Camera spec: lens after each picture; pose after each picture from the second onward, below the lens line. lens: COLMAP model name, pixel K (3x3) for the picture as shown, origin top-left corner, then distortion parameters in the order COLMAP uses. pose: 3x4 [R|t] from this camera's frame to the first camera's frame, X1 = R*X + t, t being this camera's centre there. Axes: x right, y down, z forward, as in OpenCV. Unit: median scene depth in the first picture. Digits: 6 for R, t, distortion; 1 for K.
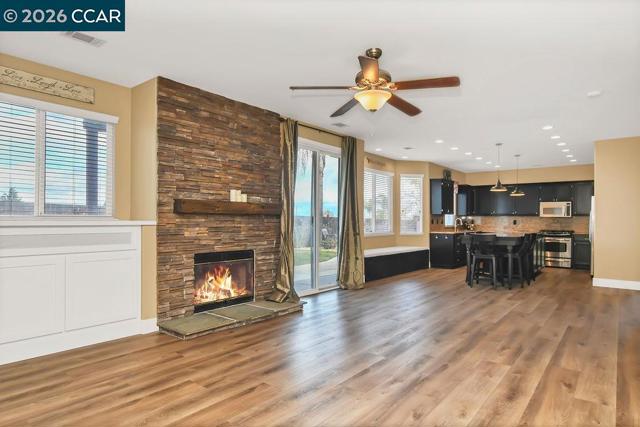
lens RADIAL K [[377.5, 0, 326.3], [0, 377.5, 215.5], [0, 0, 1]] dist [-0.007499, 0.000366]
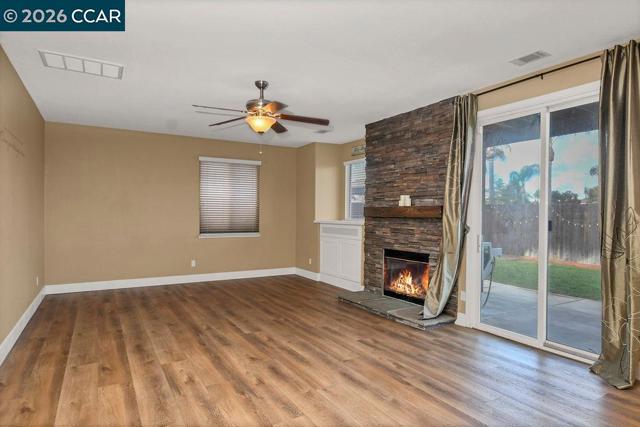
lens RADIAL K [[377.5, 0, 326.3], [0, 377.5, 215.5], [0, 0, 1]] dist [-0.007499, 0.000366]
pose [[-0.350433, -0.006642, -0.936564, 0.883660], [-0.000962, 0.999977, -0.006732, -0.001994], [0.936587, -0.001458, -0.350431, 1.212046]]
